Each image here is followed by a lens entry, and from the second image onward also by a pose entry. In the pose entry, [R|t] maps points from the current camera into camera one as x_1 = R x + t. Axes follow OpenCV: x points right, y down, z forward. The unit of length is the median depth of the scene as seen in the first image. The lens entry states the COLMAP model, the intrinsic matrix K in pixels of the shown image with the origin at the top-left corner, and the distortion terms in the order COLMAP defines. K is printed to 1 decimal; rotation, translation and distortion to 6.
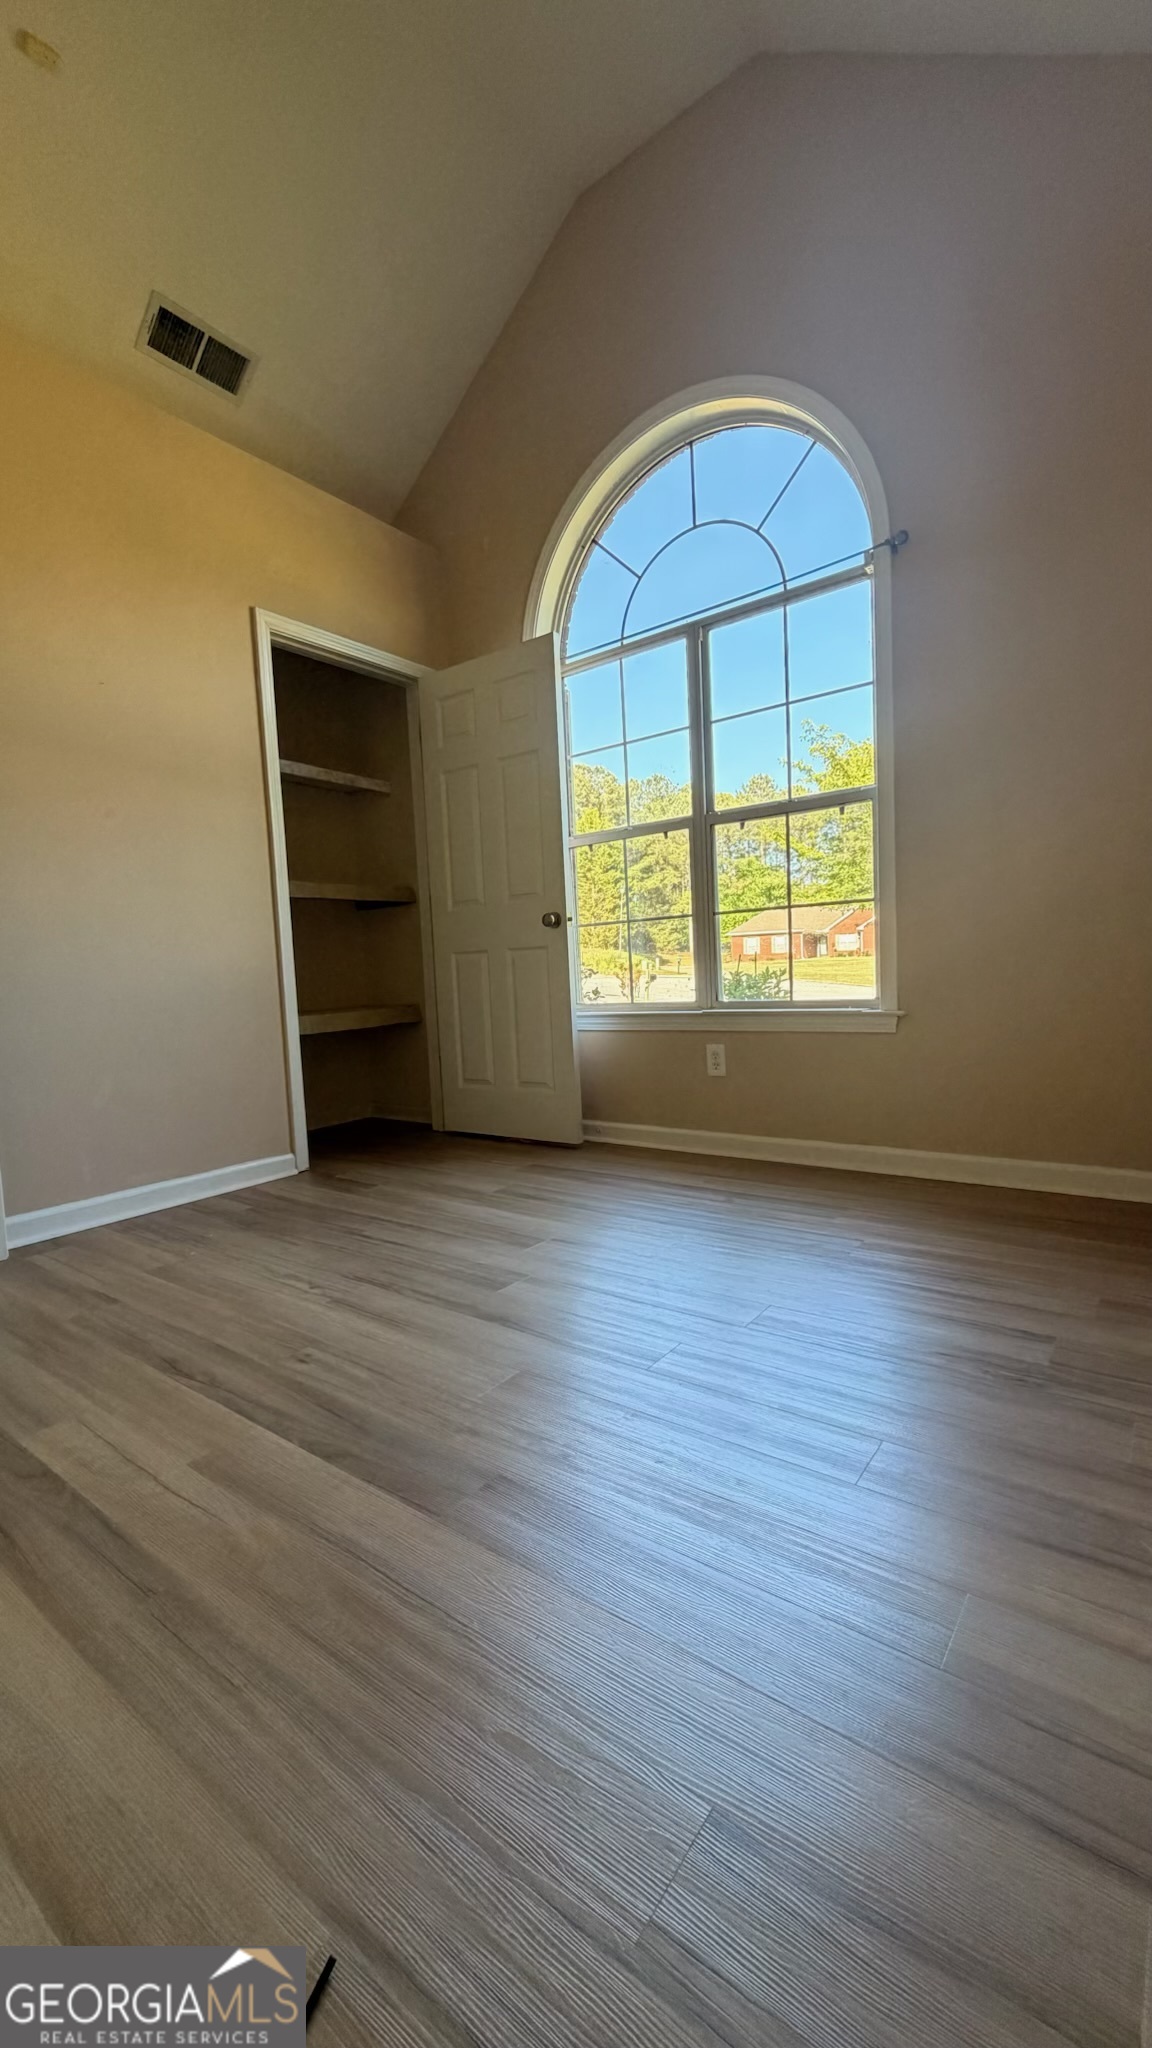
lens RADIAL K [[817.4, 0, 585.8], [0, 817.4, 1013.2], [0, 0, 1]] dist [-0.001437, 0.000889]
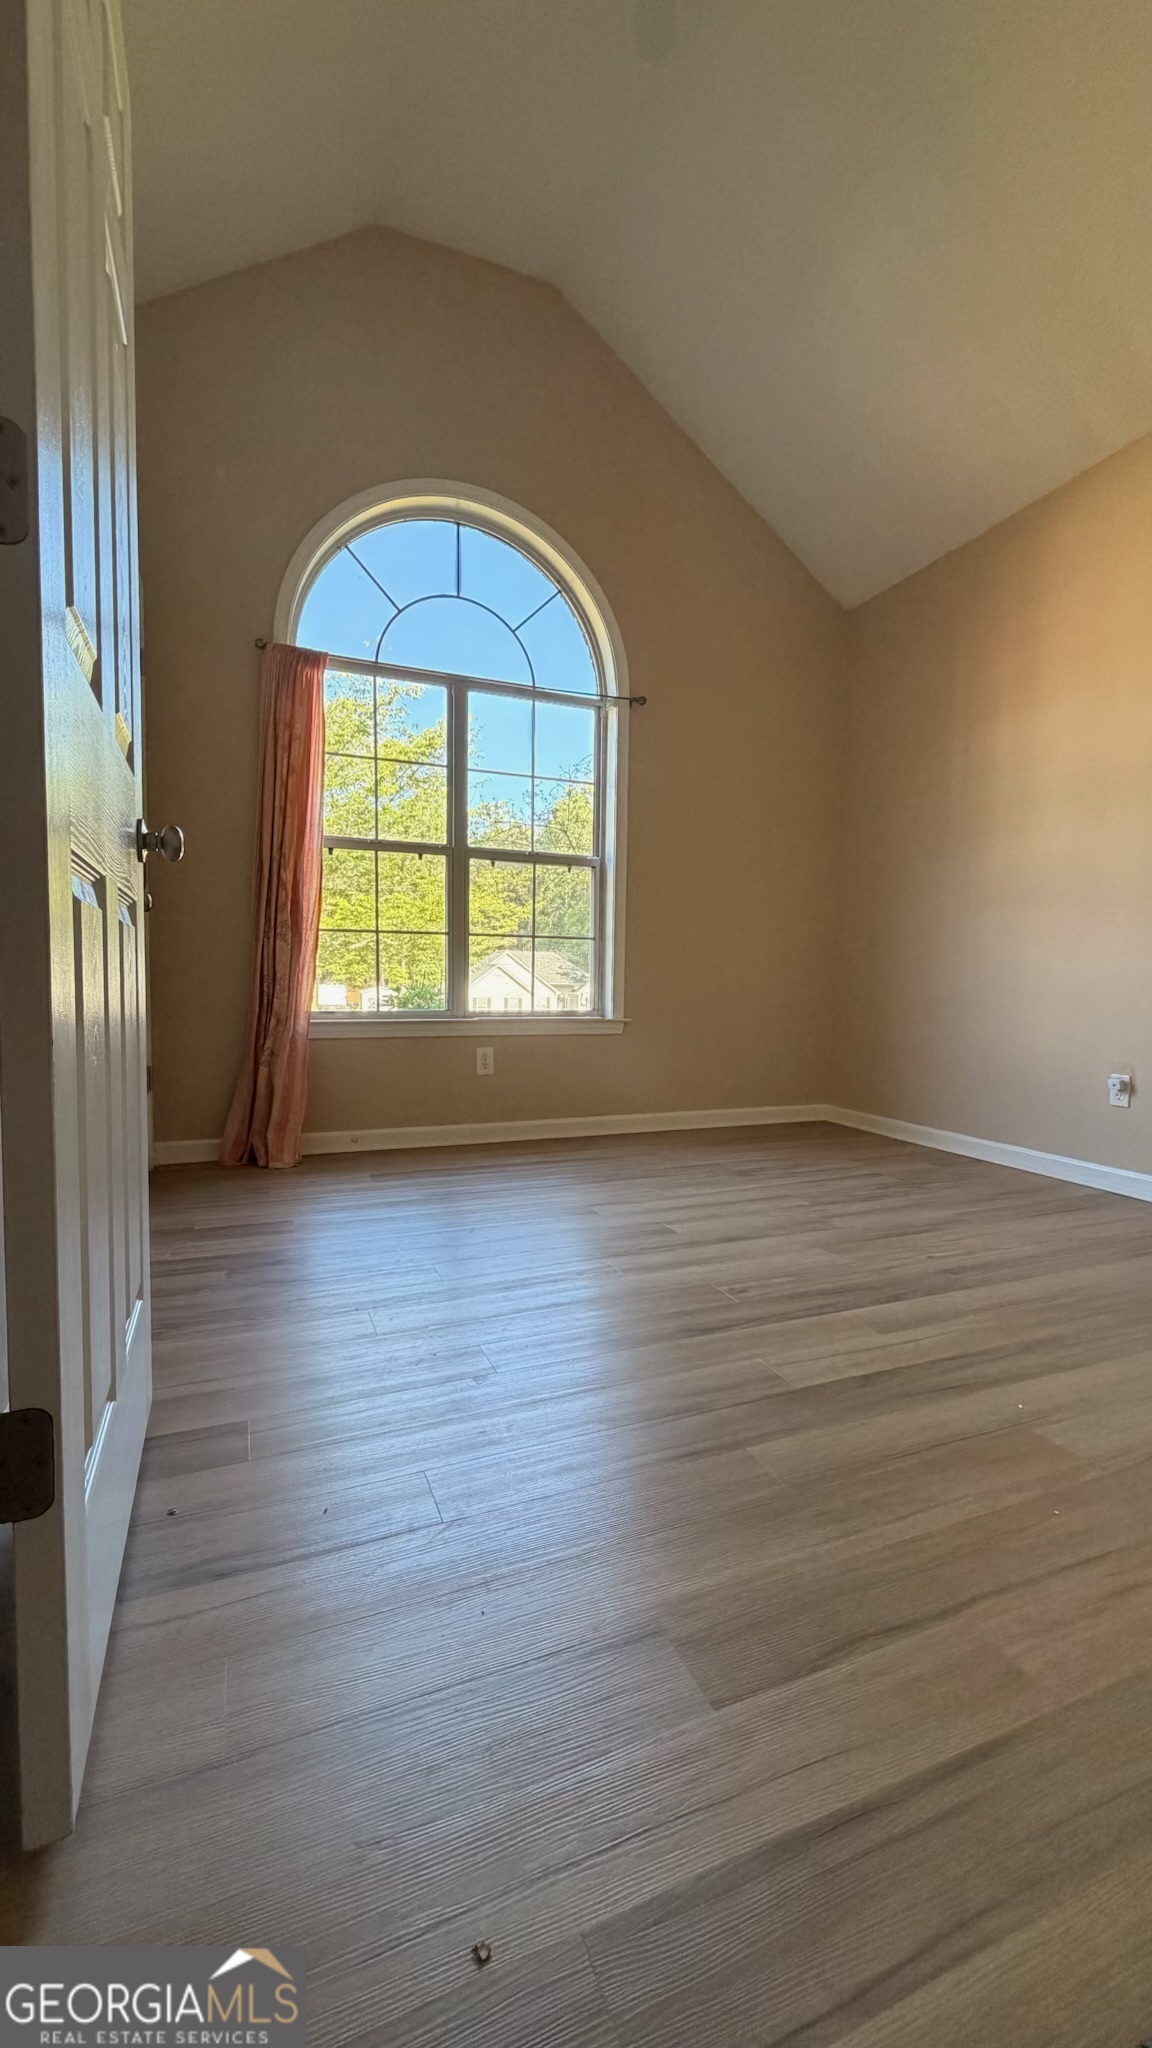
lens RADIAL K [[817.4, 0, 566.9], [0, 817.4, 1017.5], [0, 0, 1]] dist [-0.001437, 0.000889]
pose [[0.518520, 0.006561, 0.855040, -0.778440], [0.011218, 0.999832, -0.014475, 0.013989], [-0.854992, 0.017097, 0.518360, 0.294080]]
